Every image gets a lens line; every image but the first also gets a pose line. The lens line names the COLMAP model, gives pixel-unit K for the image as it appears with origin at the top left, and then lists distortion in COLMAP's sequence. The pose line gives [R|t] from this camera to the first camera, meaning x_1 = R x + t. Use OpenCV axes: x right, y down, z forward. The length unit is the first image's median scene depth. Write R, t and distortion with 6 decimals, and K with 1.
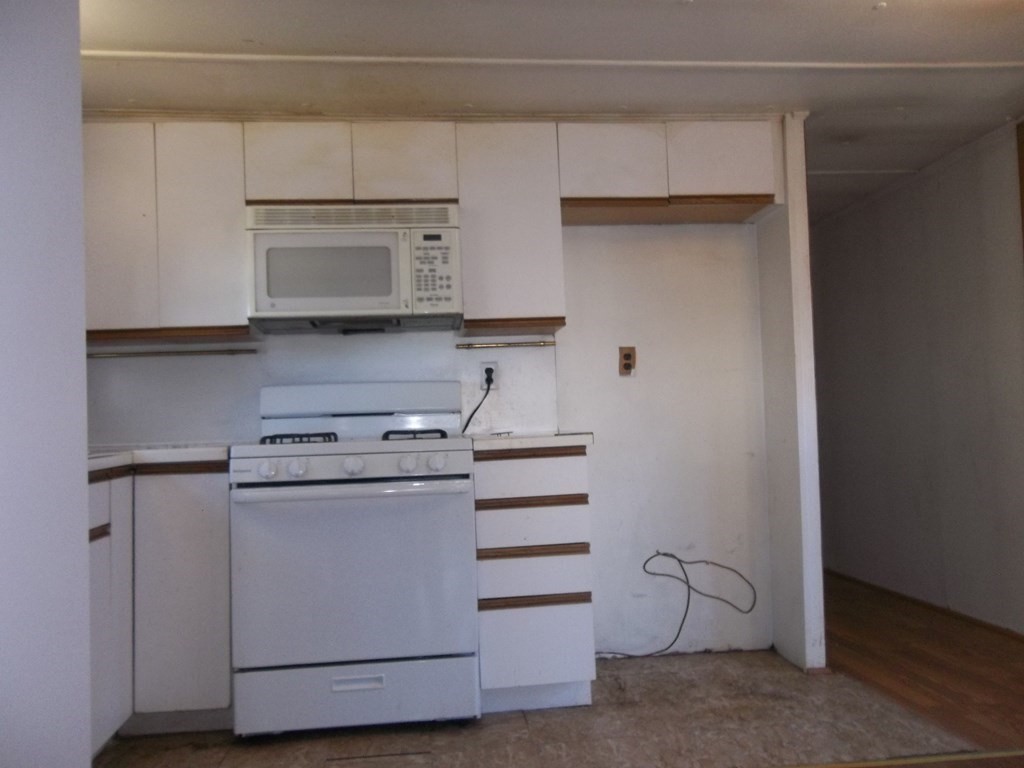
lens RADIAL K [[832.5, 0, 512.0], [0, 832.5, 384.0], [0, 0, 1]] dist [-0.004794, 0.004404]
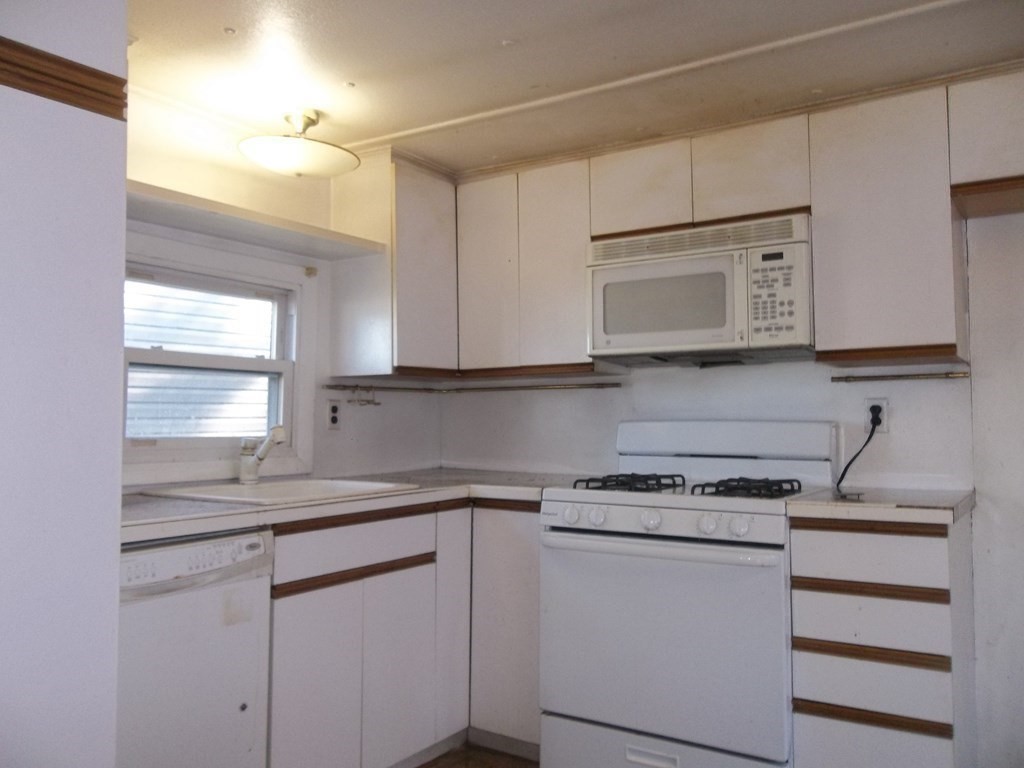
lens RADIAL K [[833.8, 0, 512.0], [0, 833.8, 384.0], [0, 0, 1]] dist [0.007354, 0.008260]
pose [[0.770898, 0.003877, -0.636947, 0.244246], [-0.000630, 0.999986, 0.005325, -0.049978], [0.636958, -0.003704, 0.770889, 0.170688]]
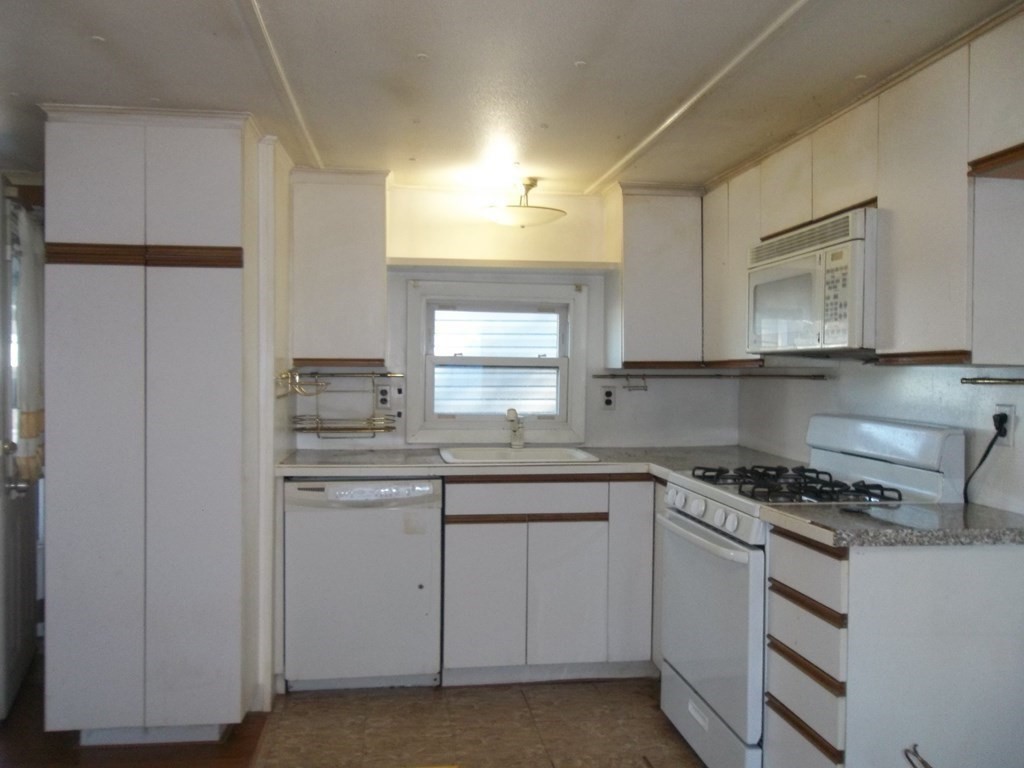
lens RADIAL K [[832.5, 0, 512.0], [0, 832.5, 384.0], [0, 0, 1]] dist [-0.004794, 0.004404]
pose [[0.026918, 0.051520, -0.998309, 0.724393], [0.027851, 0.998245, 0.052268, -0.101997], [0.999250, -0.029211, 0.025436, 0.655967]]
